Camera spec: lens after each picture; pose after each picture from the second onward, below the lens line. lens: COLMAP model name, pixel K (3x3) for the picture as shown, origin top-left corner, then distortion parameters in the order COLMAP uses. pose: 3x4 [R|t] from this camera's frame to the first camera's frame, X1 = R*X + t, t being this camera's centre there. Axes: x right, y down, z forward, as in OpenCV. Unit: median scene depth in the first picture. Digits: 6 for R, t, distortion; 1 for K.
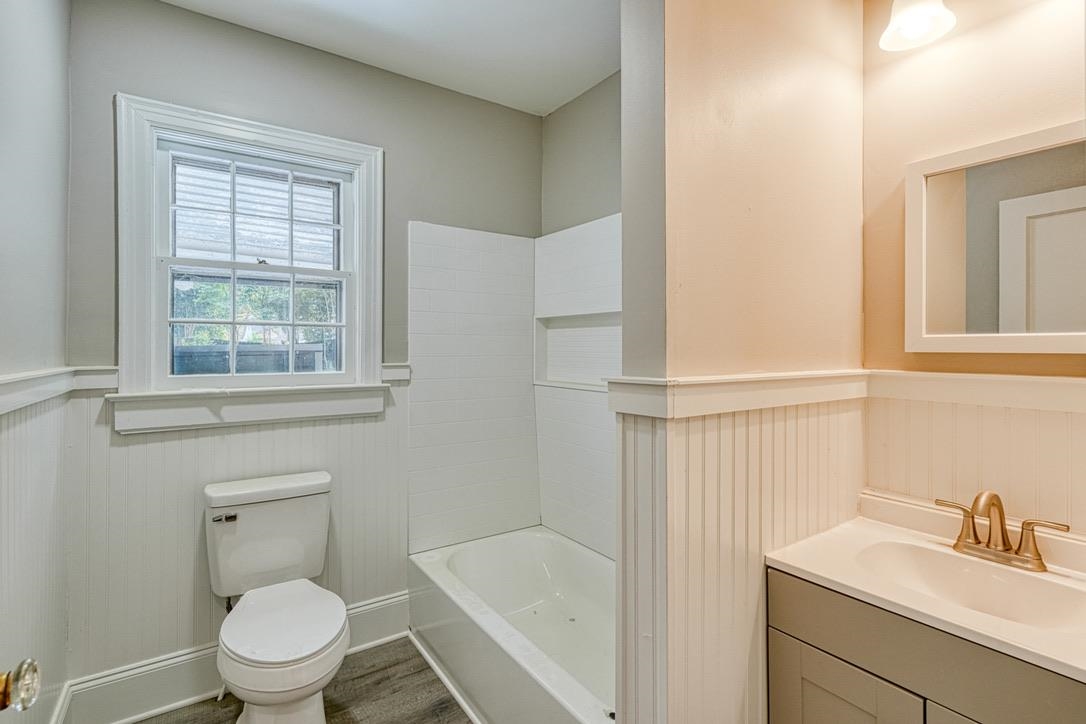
lens RADIAL K [[516.3, 0, 532.3], [0, 516.3, 348.0], [0, 0, 1]] dist [0.004036, -0.000148]
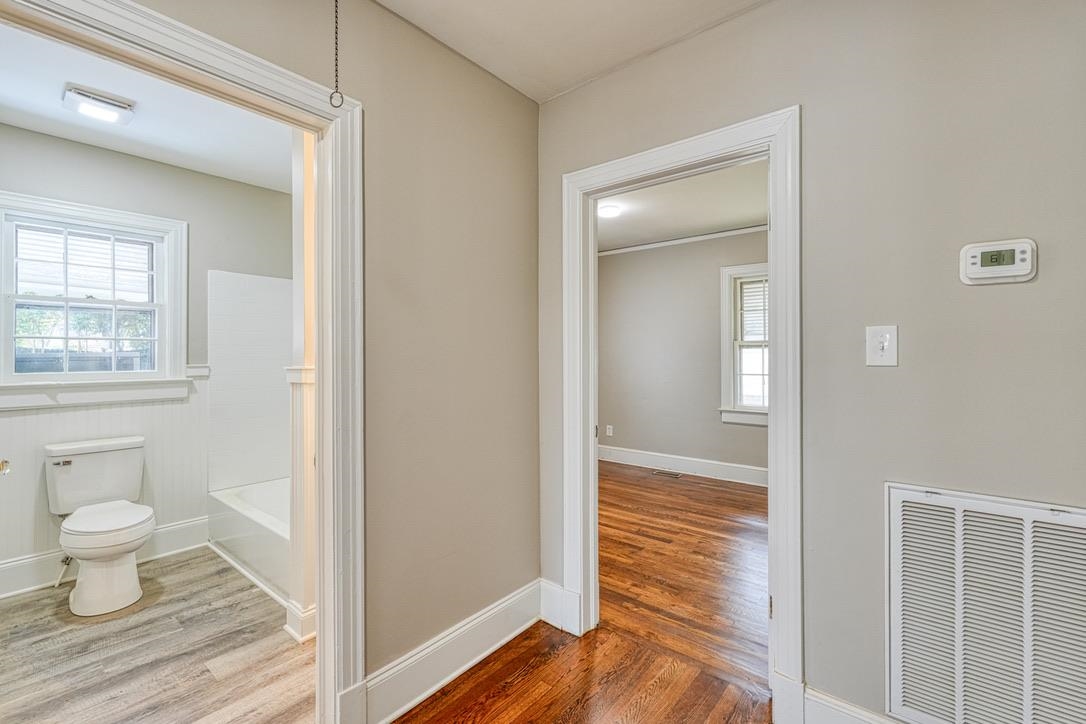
lens RADIAL K [[475.5, 0, 535.7], [0, 475.5, 354.8], [0, 0, 1]] dist [0.001070, 0.001187]
pose [[0.958813, -0.002035, 0.284032, 0.298736], [0.002320, 0.999997, -0.000665, 0.003850], [-0.284030, 0.001296, 0.958814, -0.637116]]
